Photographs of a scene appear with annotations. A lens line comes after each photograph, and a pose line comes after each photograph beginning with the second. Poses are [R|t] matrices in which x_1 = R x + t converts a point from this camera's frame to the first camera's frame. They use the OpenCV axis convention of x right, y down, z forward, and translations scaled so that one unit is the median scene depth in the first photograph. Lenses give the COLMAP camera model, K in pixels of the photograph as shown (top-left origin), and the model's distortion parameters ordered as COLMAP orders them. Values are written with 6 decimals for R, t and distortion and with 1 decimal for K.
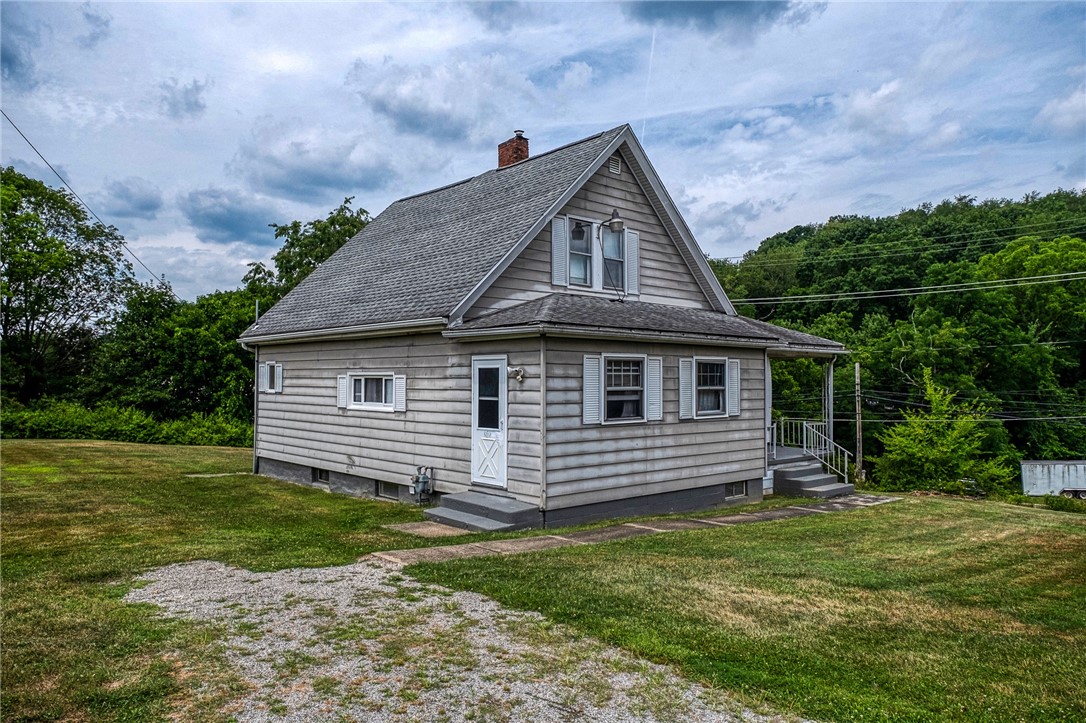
lens RADIAL K [[748.8, 0, 542.1], [0, 748.8, 365.9], [0, 0, 1]] dist [-0.005730, -0.000814]
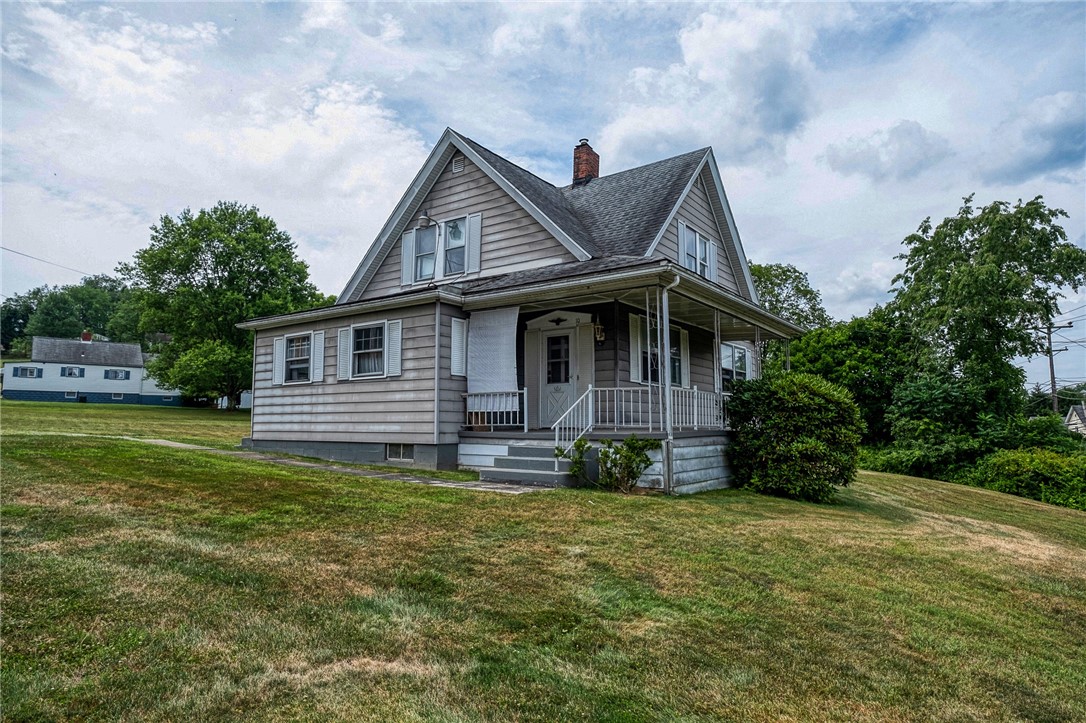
lens RADIAL K [[641.3, 0, 542.5], [0, 641.3, 359.5], [0, 0, 1]] dist [-0.000029, 0.000026]
pose [[0.212348, -0.104482, -0.971592, 1.247168], [0.019765, 0.994523, -0.102628, 0.149828], [0.976994, 0.002589, 0.213250, 1.113180]]
